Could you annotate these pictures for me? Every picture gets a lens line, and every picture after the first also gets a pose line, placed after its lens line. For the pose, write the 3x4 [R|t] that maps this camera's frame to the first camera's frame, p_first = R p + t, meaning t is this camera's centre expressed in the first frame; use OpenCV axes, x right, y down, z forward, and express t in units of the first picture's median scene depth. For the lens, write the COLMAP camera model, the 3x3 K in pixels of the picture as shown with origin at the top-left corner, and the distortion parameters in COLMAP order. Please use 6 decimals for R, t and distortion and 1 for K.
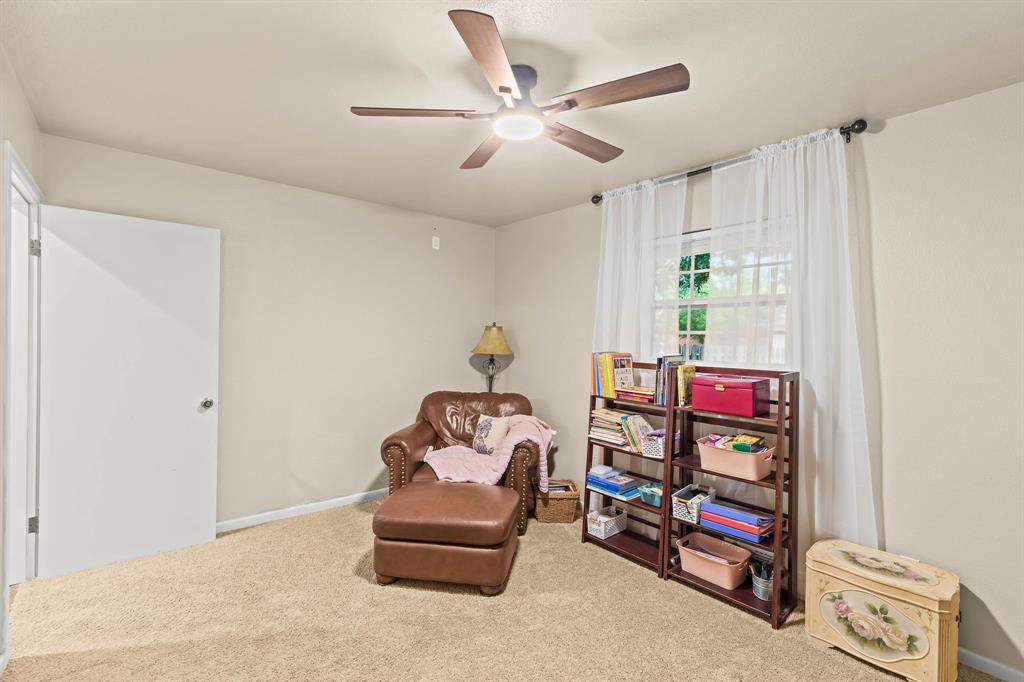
lens RADIAL K [[464.8, 0, 512.3], [0, 464.8, 336.1], [0, 0, 1]] dist [0.003924, 0.001094]
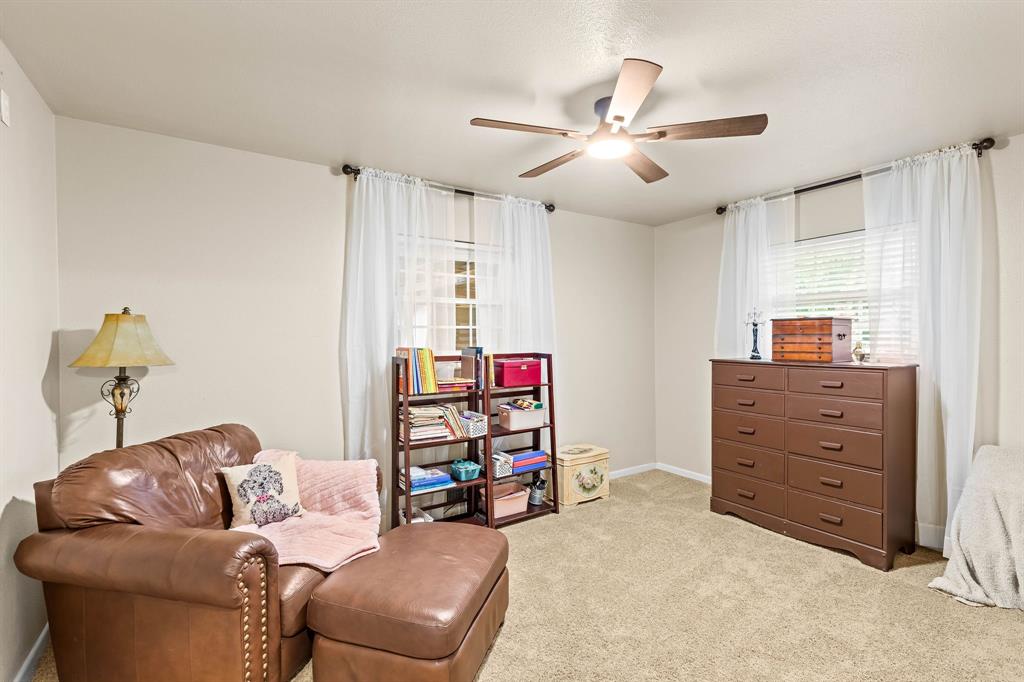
lens RADIAL K [[464.8, 0, 512.3], [0, 464.8, 336.6], [0, 0, 1]] dist [0.003924, 0.001094]
pose [[0.110100, -0.020507, 0.993709, -0.777682], [0.004578, 0.999787, 0.020125, -0.006712], [-0.993910, 0.002334, 0.110170, 0.747248]]
